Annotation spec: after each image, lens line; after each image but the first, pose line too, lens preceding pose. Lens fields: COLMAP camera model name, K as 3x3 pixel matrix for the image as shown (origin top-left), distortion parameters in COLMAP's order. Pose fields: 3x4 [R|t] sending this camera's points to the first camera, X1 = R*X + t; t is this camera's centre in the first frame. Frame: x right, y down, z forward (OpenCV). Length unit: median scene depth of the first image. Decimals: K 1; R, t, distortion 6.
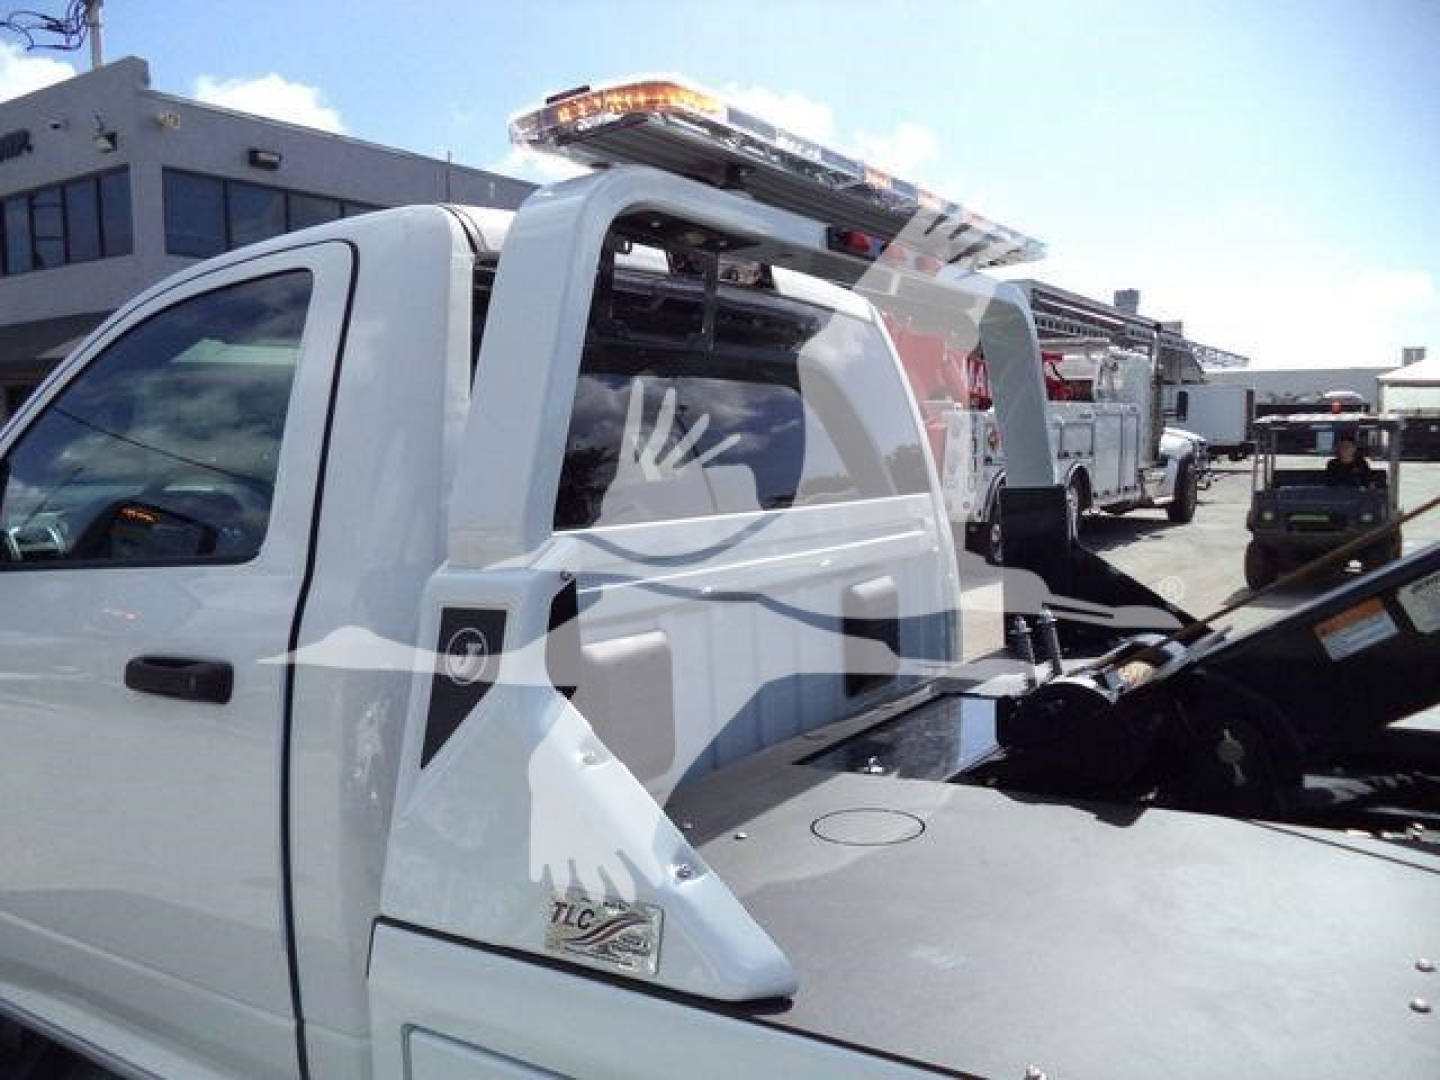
lens RADIAL K [[1166.4, 0, 714.3], [0, 1166.4, 534.7], [0, 0, 1]] dist [-0.032902, 0.011787]
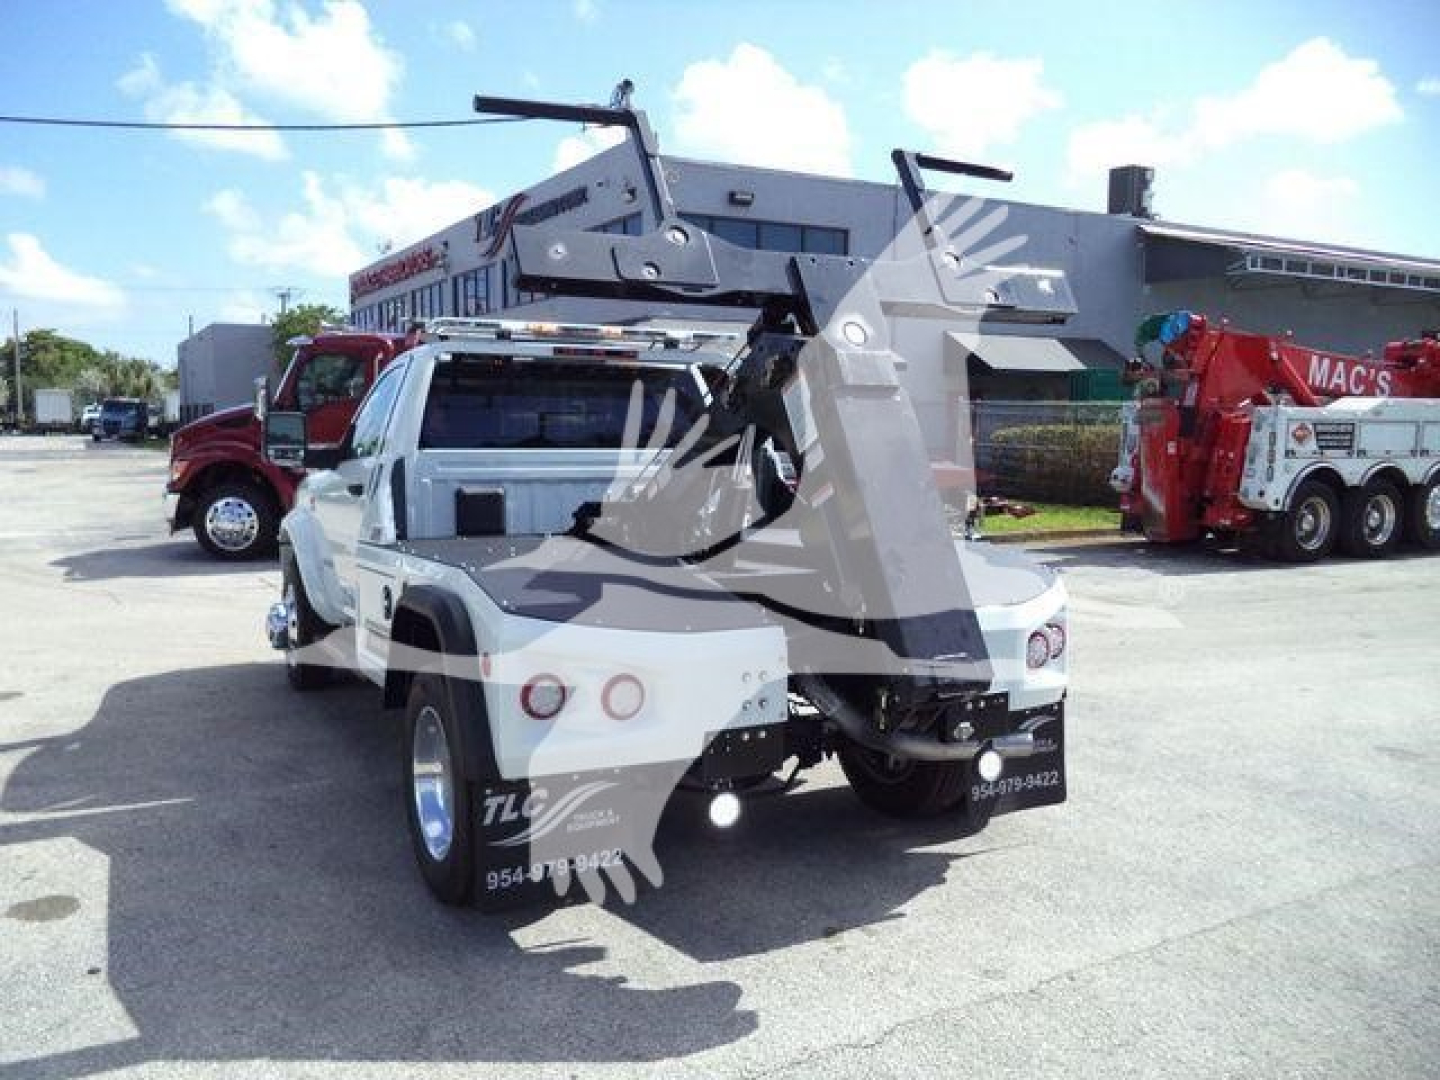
lens RADIAL K [[1166.4, 0, 710.5], [0, 1166.4, 520.5], [0, 0, 1]] dist [-0.032902, 0.011787]
pose [[0.884056, 0.060656, -0.463428, 0.206970], [-0.059940, 0.998069, 0.016289, 0.009877], [0.463522, 0.013378, 0.885985, -0.150156]]
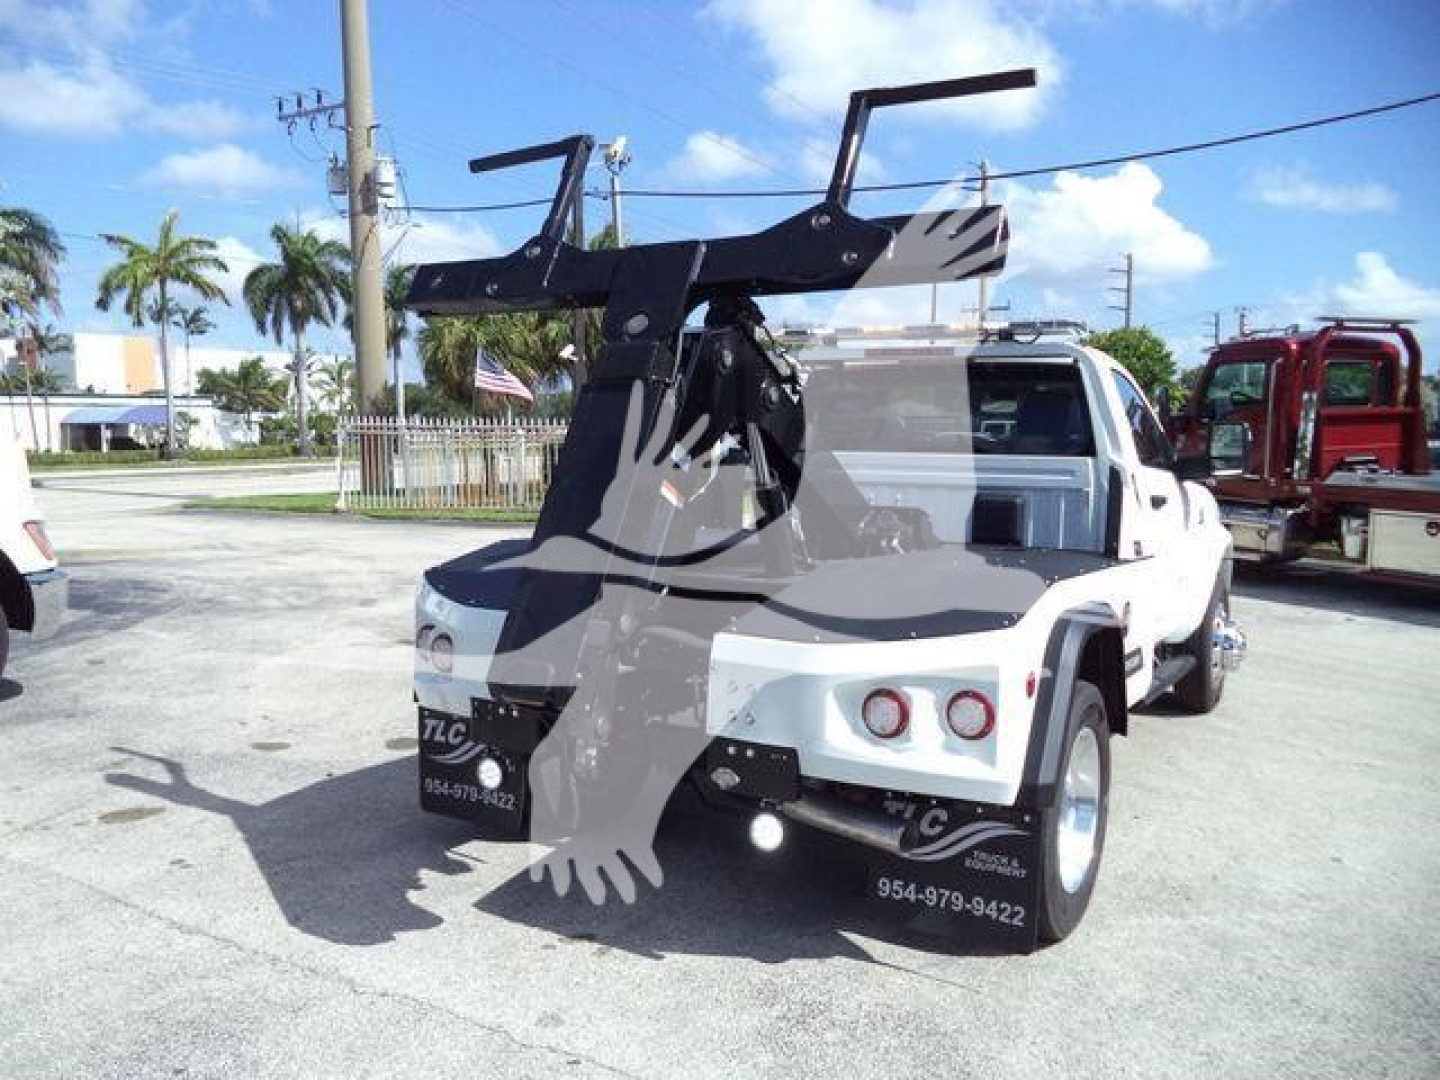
lens RADIAL K [[1166.4, 0, 715.8], [0, 1166.4, 519.4], [0, 0, 1]] dist [-0.032902, 0.011787]
pose [[0.049107, 0.089549, -0.994771, 0.346035], [-0.088845, 0.992416, 0.084951, -0.008498], [0.994834, 0.084209, 0.056691, 0.074337]]
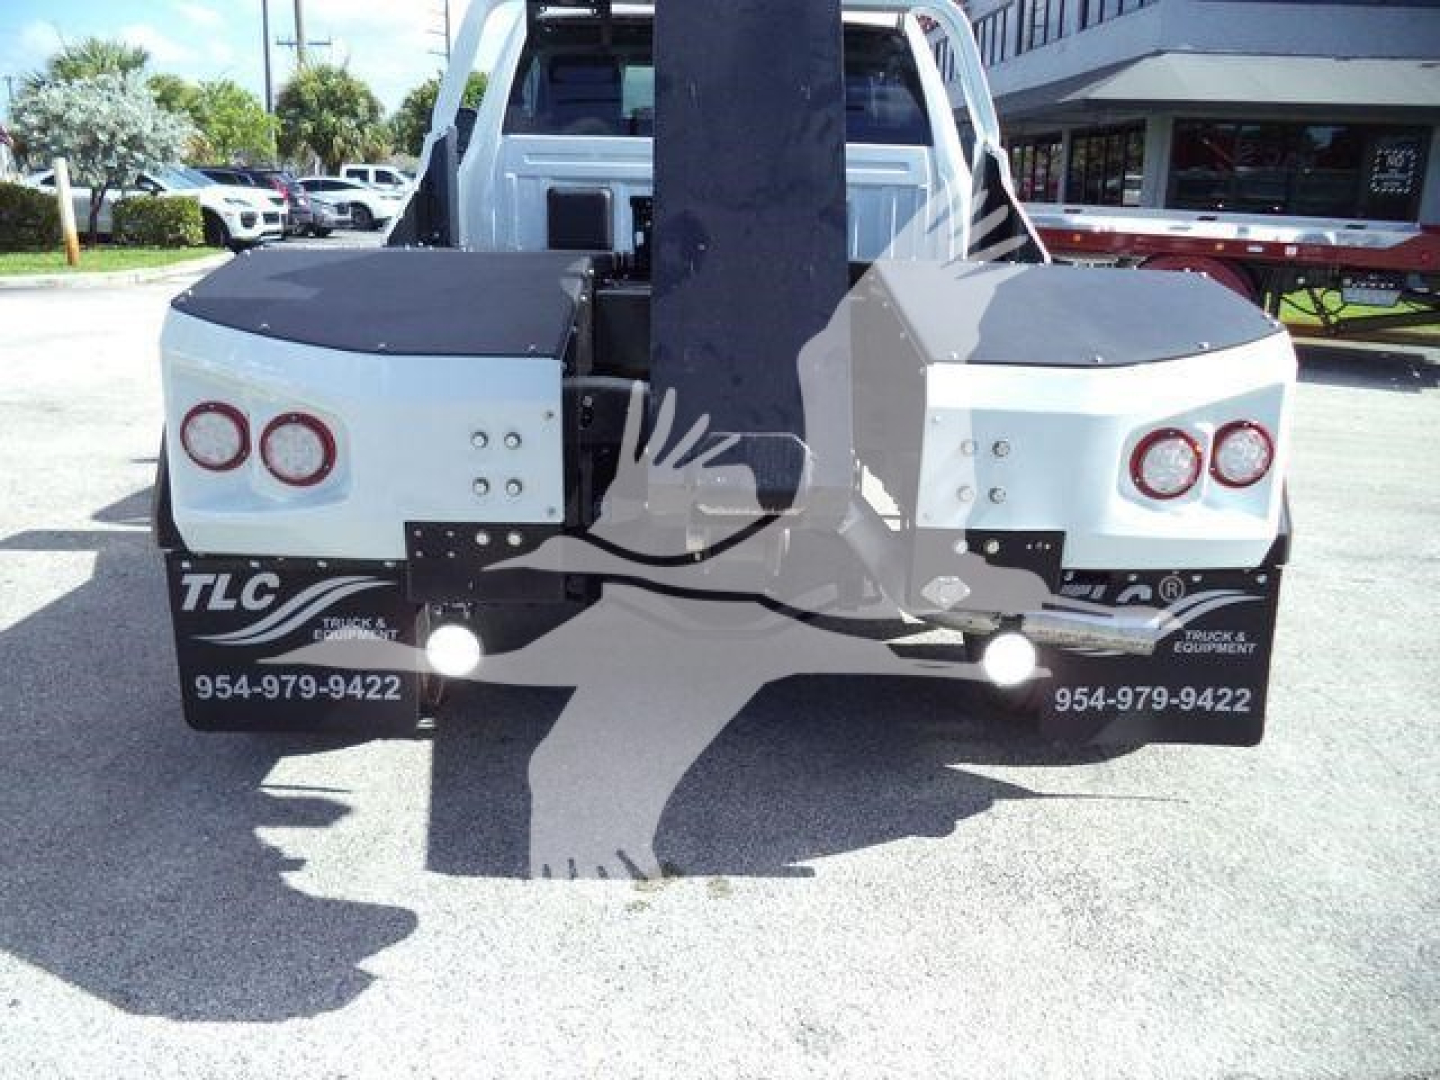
lens RADIAL K [[1166.4, 0, 713.8], [0, 1166.4, 535.3], [0, 0, 1]] dist [-0.032902, 0.011787]
pose [[0.575368, 0.254722, -0.777218, 0.229734], [-0.098404, 0.964923, 0.243392, 0.018976], [0.811954, -0.063559, 0.580251, -0.006801]]
